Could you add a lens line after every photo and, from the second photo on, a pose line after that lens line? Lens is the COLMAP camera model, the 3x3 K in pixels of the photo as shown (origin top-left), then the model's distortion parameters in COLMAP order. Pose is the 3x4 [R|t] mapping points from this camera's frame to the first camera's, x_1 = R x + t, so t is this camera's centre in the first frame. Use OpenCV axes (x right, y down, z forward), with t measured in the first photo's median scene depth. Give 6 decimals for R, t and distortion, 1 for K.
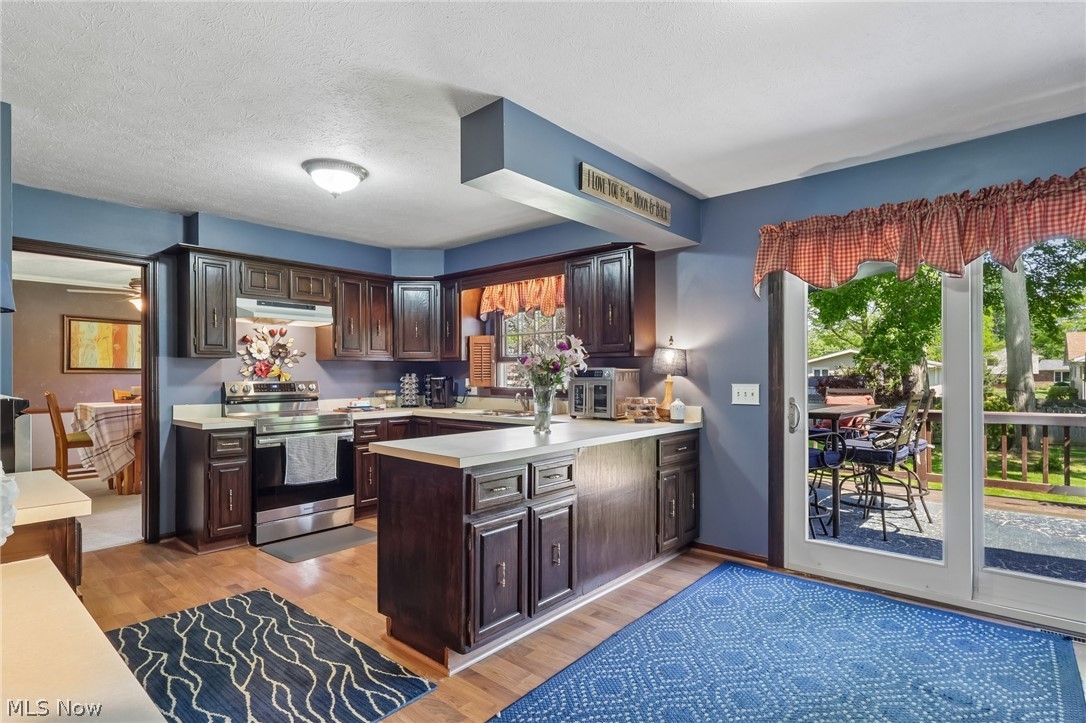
lens RADIAL K [[549.2, 0, 540.4], [0, 549.2, 375.4], [0, 0, 1]] dist [-0.000168, -0.000357]
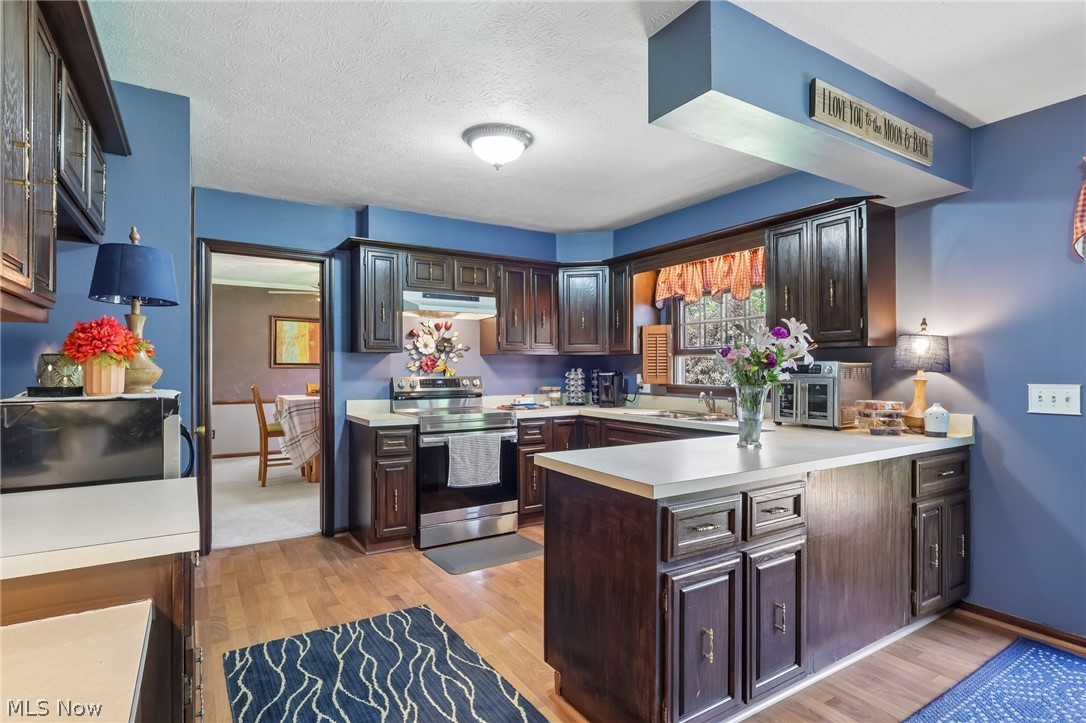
lens RADIAL K [[552.4, 0, 542.4], [0, 552.4, 370.6], [0, 0, 1]] dist [0.002531, 0.000192]
pose [[0.959987, 0.001521, -0.280040, -0.039153], [-0.001132, 0.999998, 0.001551, -0.001643], [0.280042, -0.001172, 0.959987, 0.118859]]
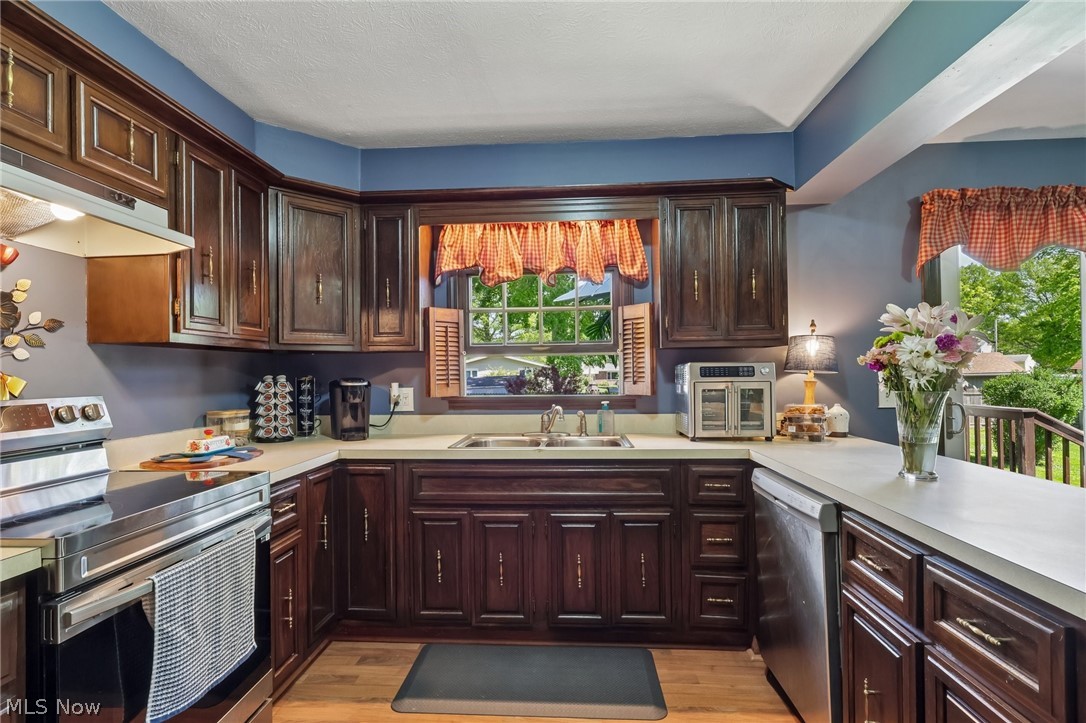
lens RADIAL K [[542.2, 0, 540.1], [0, 542.2, 369.8], [0, 0, 1]] dist [-0.002788, -0.000075]
pose [[0.794776, -0.002752, 0.606897, -0.418378], [0.011472, 0.999879, -0.010491, -0.000649], [-0.606794, 0.015300, 0.794712, 0.540474]]
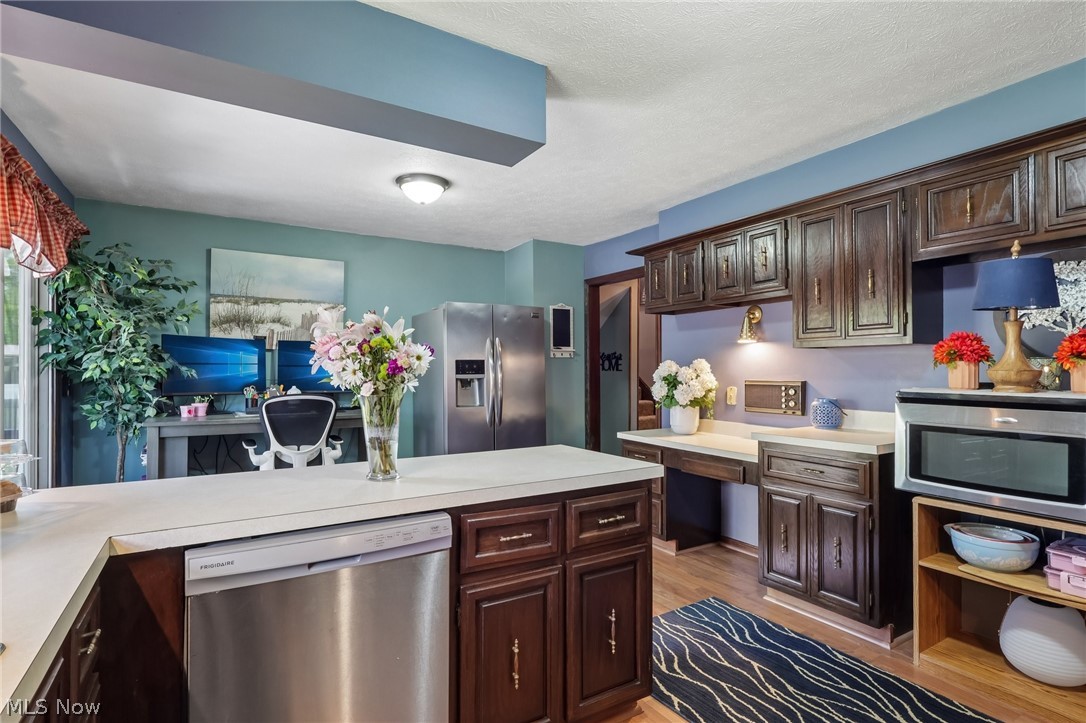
lens RADIAL K [[542.2, 0, 540.1], [0, 542.2, 369.8], [0, 0, 1]] dist [-0.002788, -0.000075]
pose [[-0.953693, 0.000151, 0.300780, -0.214985], [-0.000046, 1.000000, -0.000650, -0.003935], [-0.300780, -0.000633, -0.953693, 1.001568]]
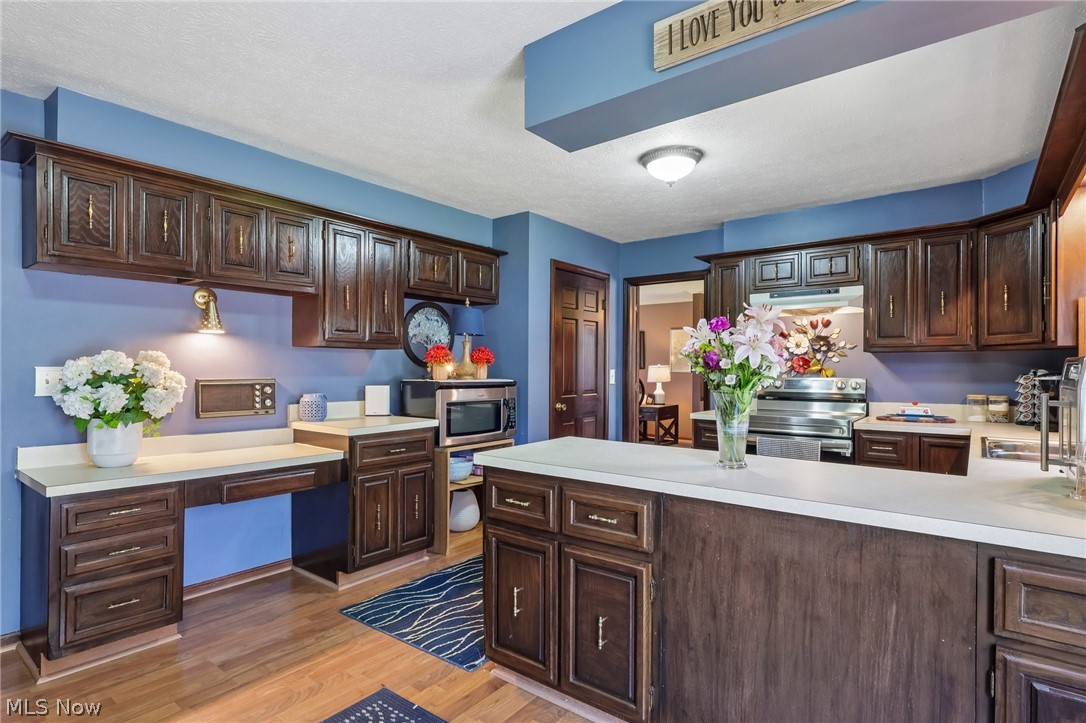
lens RADIAL K [[554.9, 0, 537.9], [0, 554.9, 367.2], [0, 0, 1]] dist [-0.002669, -0.000554]
pose [[0.048234, -0.001096, -0.998835, 0.414233], [-0.003269, 0.999994, -0.001255, -0.004263], [0.998831, 0.003326, 0.048231, 0.510489]]
